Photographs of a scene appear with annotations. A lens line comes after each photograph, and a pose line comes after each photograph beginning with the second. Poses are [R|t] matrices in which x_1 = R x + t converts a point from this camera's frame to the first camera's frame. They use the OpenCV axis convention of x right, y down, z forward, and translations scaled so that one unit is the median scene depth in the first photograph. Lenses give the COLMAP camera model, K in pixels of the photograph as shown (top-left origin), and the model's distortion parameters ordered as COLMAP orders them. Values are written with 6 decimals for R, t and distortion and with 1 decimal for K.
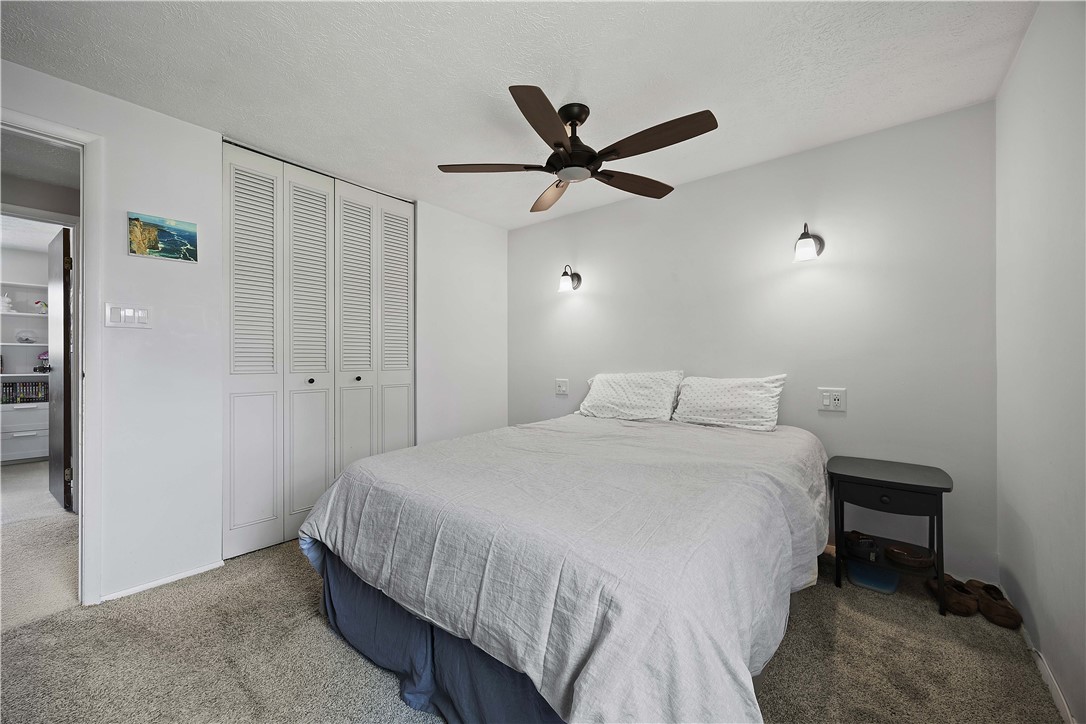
lens RADIAL K [[420.4, 0, 540.0], [0, 420.4, 363.0], [0, 0, 1]] dist [-0.003571, -0.000077]
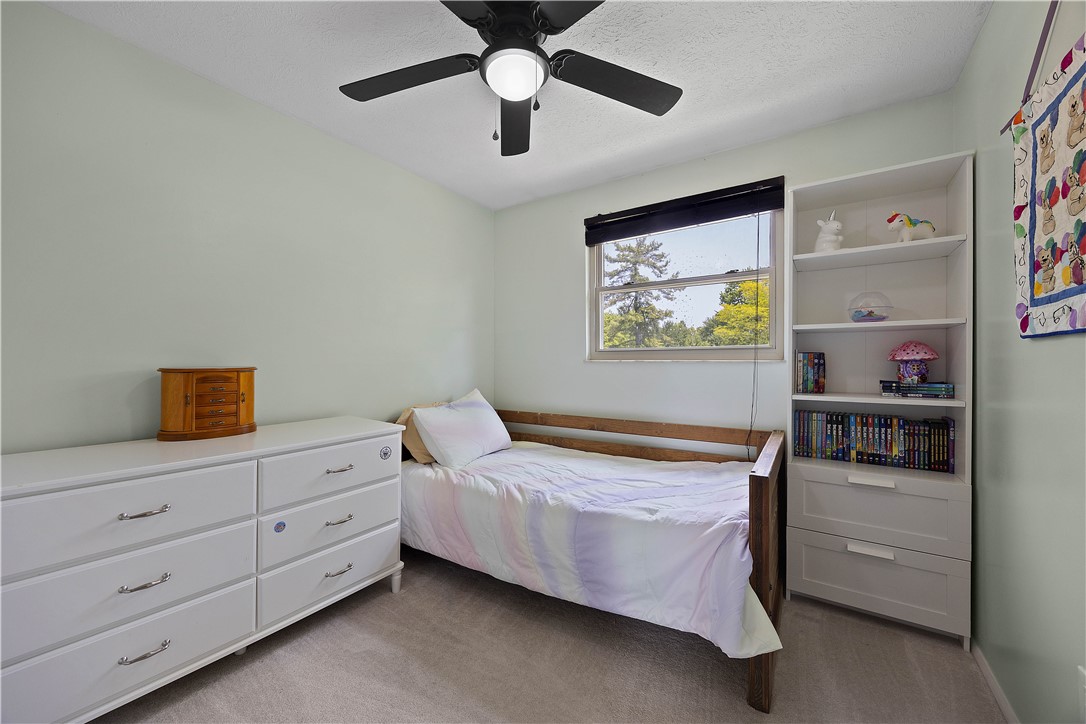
lens RADIAL K [[420.4, 0, 541.3], [0, 420.4, 362.1], [0, 0, 1]] dist [-0.003571, -0.000077]
pose [[0.071421, 0.006723, -0.997424, -0.832155], [-0.000141, 0.999977, 0.006730, -0.010638], [0.997446, -0.000340, 0.071420, 0.642382]]
